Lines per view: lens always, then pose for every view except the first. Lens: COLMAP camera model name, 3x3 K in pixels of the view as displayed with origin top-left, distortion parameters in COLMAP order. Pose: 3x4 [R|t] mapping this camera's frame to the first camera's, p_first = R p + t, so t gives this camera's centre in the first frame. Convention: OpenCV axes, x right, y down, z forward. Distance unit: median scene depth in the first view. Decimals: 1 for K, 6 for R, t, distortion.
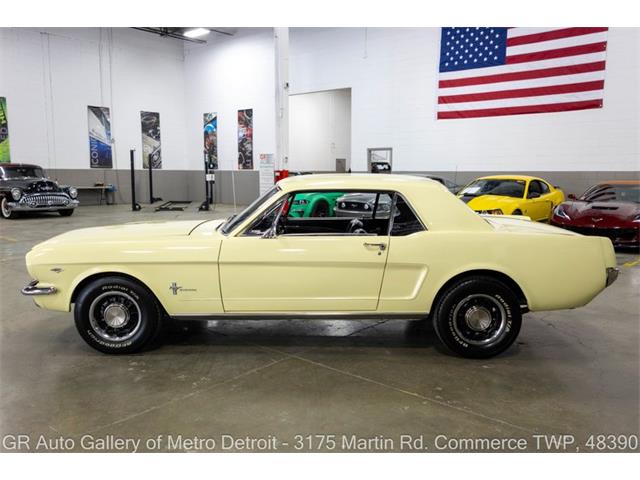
lens RADIAL K [[531.8, 0, 320.0], [0, 531.8, 240.0], [0, 0, 1]] dist [0.001415, -0.004638]
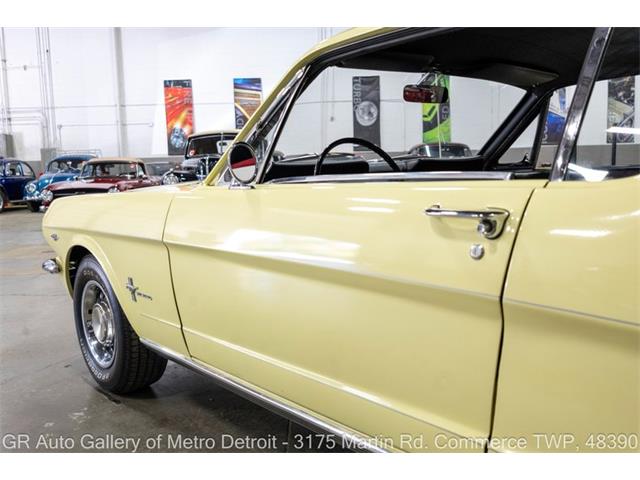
lens RADIAL K [[583.5, 0, 320.0], [0, 583.5, 240.0], [0, 0, 1]] dist [0.015142, -0.067631]
pose [[0.652163, 0.064400, -0.755339, 0.047579], [-0.060015, 0.997644, 0.033241, 0.002758], [0.755699, 0.023653, 0.654491, 0.142007]]
